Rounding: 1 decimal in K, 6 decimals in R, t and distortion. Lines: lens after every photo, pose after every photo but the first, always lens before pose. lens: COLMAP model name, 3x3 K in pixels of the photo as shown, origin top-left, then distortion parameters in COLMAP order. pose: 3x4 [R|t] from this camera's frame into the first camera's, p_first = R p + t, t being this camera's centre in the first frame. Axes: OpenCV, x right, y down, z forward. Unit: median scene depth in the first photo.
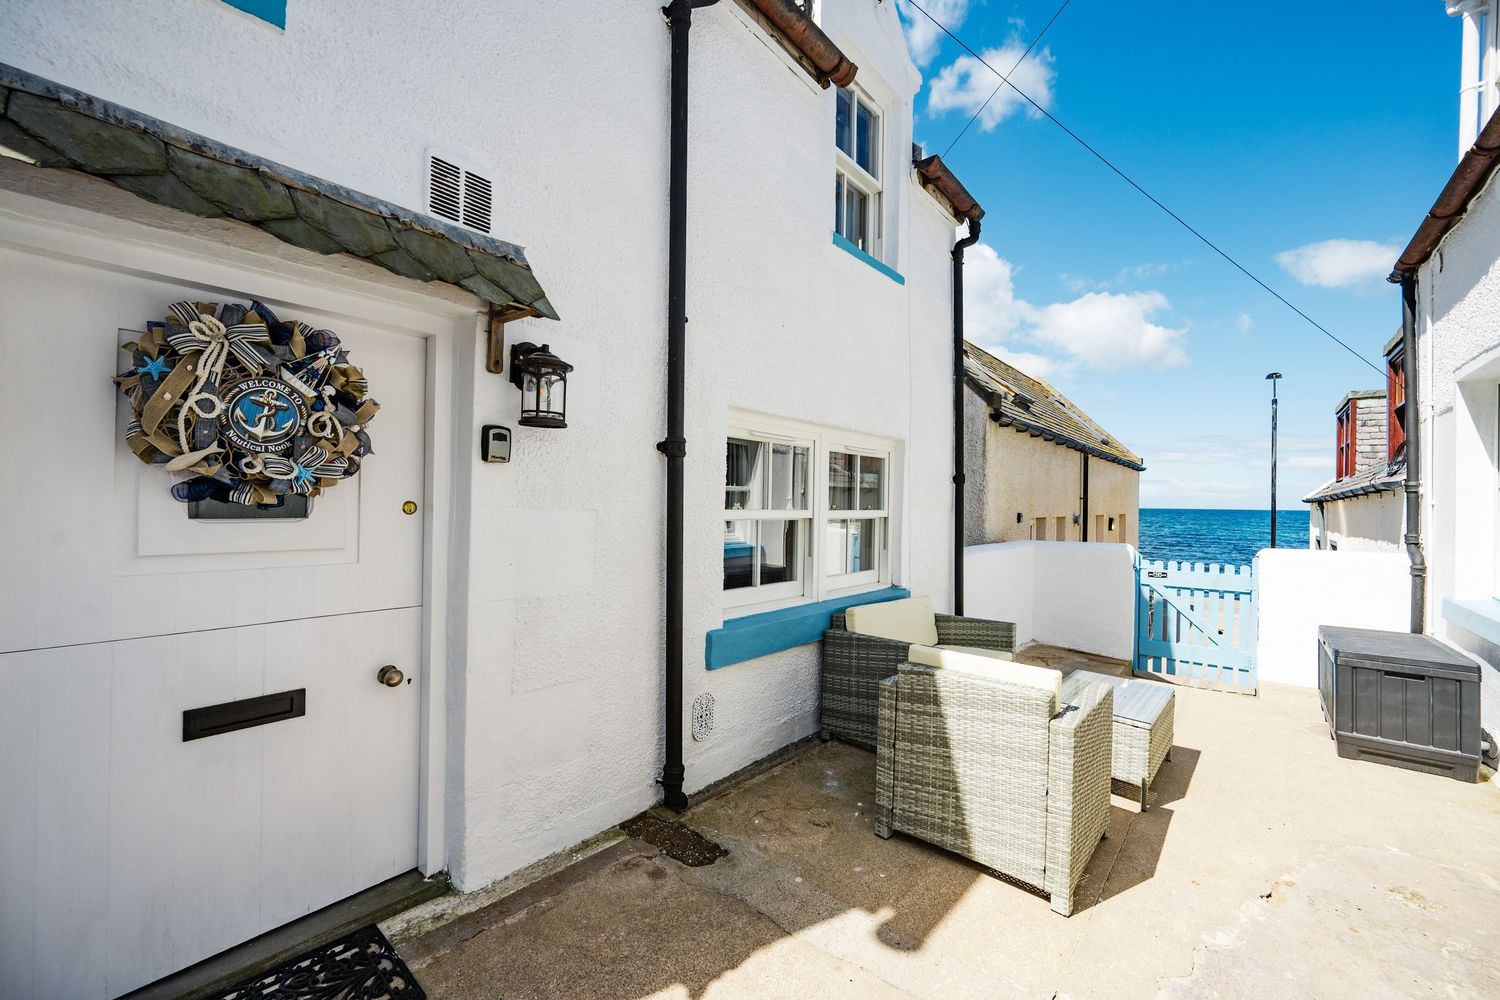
lens RADIAL K [[582.7, 0, 751.0], [0, 582.7, 505.0], [0, 0, 1]] dist [-0.003968, 0.000448]
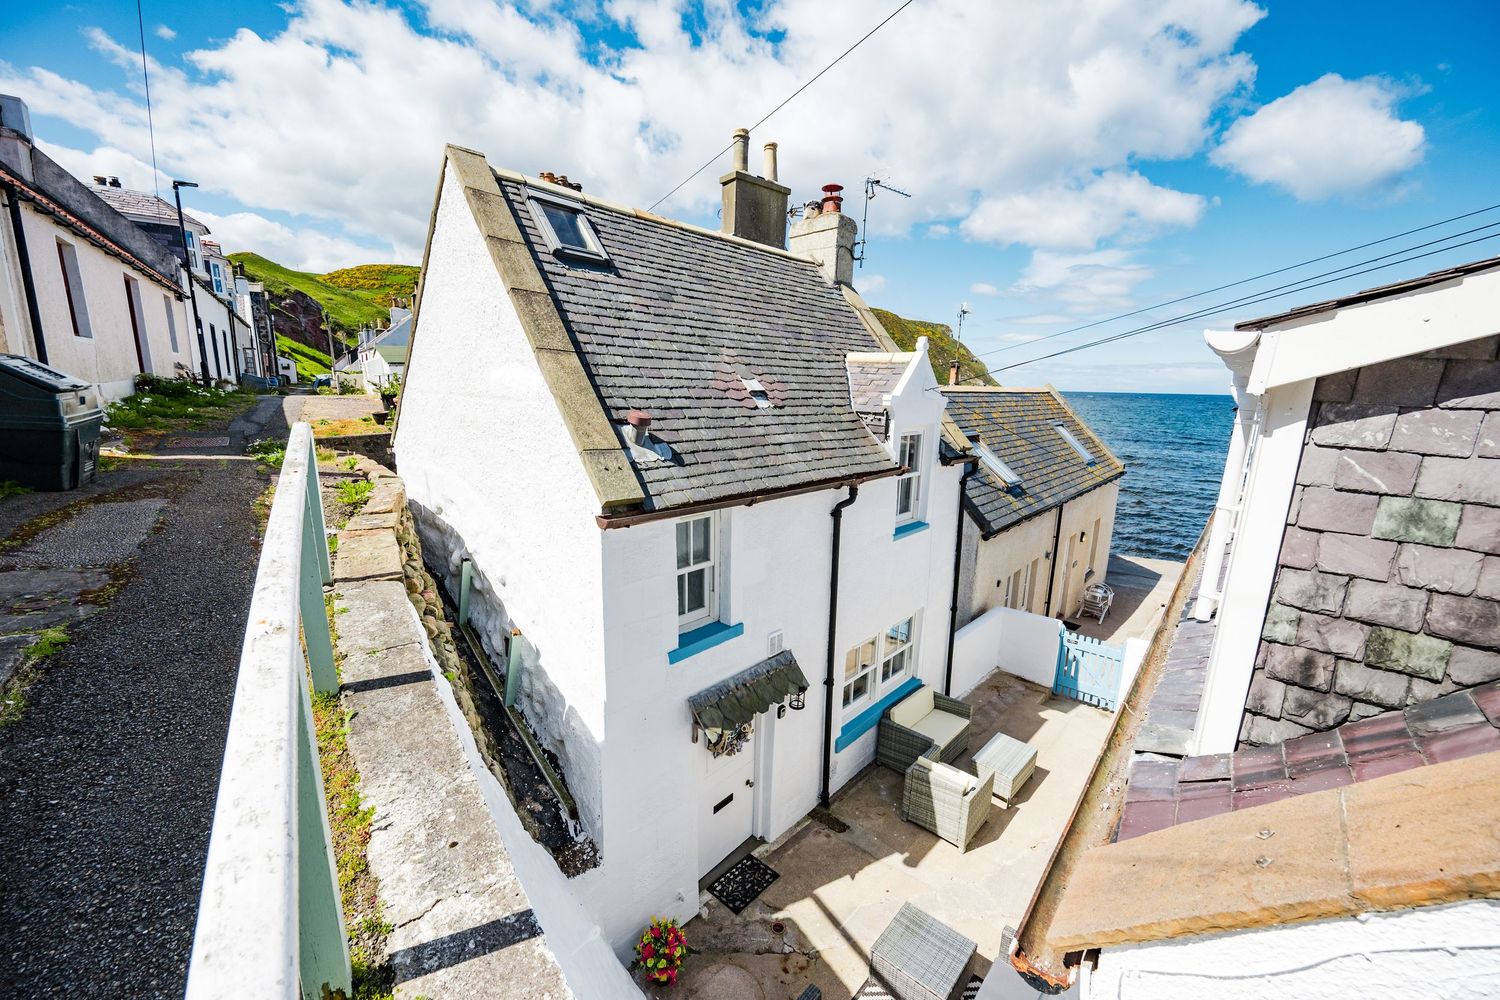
lens RADIAL K [[582.7, 0, 758.1], [0, 582.7, 510.1], [0, 0, 1]] dist [-0.003968, 0.000448]
pose [[0.999740, 0.010510, -0.020224, -0.363707], [-0.006140, 0.978721, 0.205103, -1.225295], [0.021949, -0.204925, 0.978532, -1.206316]]
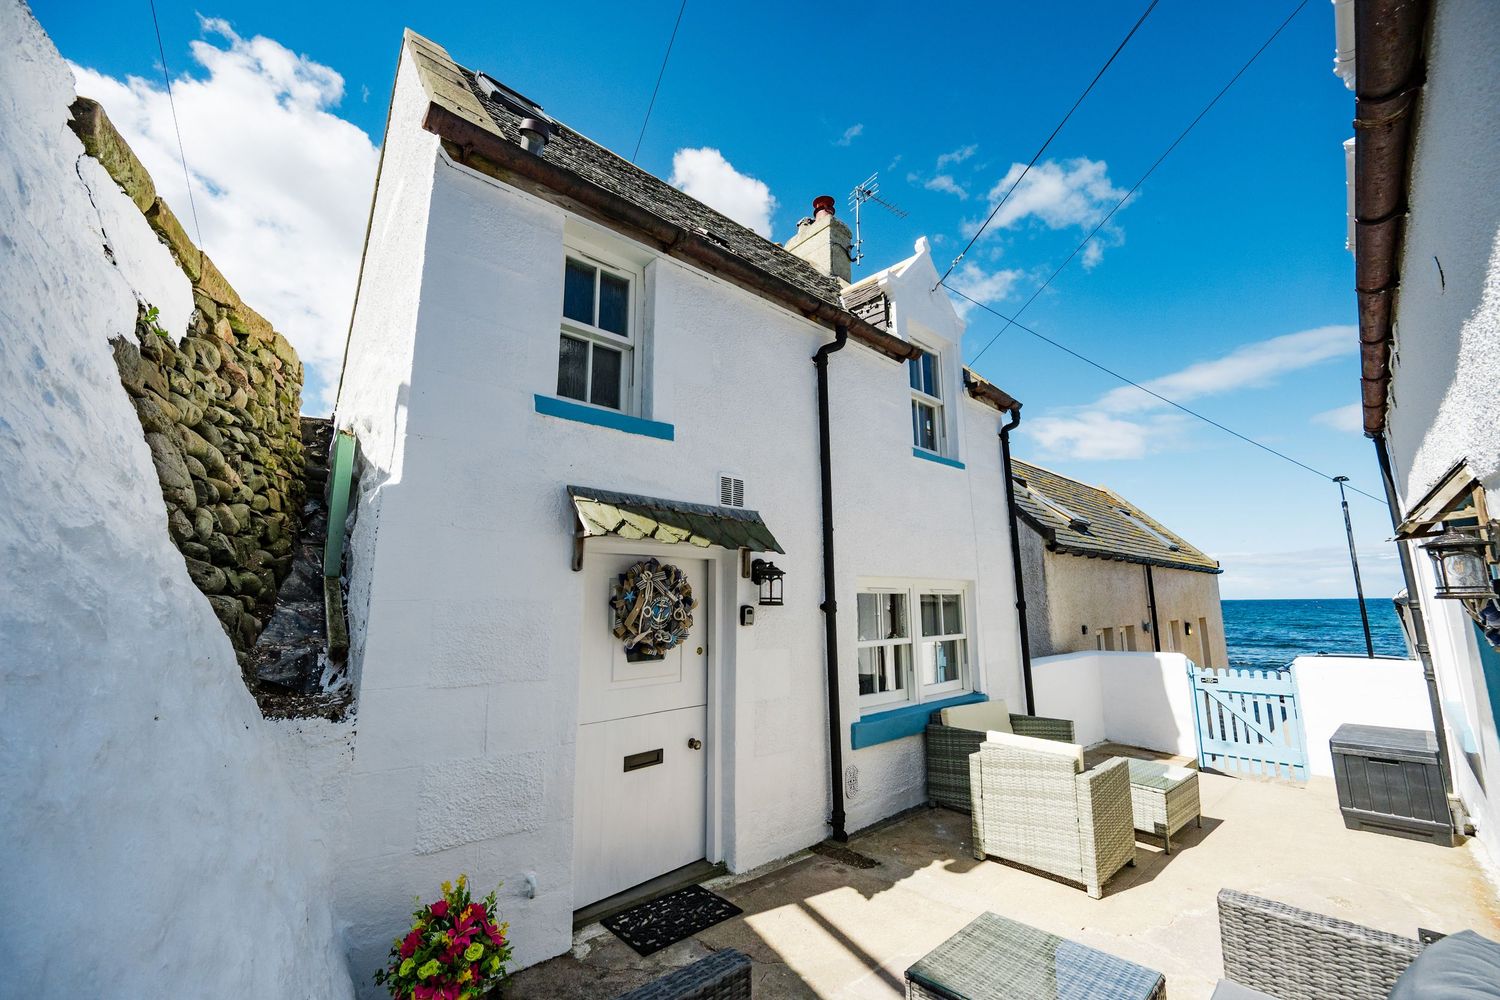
lens RADIAL K [[582.7, 0, 748.4], [0, 582.7, 512.7], [0, 0, 1]] dist [-0.003968, 0.000448]
pose [[0.992305, -0.040711, -0.116932, -0.143961], [0.021635, 0.986881, -0.159990, -0.095173], [0.121911, 0.156229, 0.980168, -0.642665]]
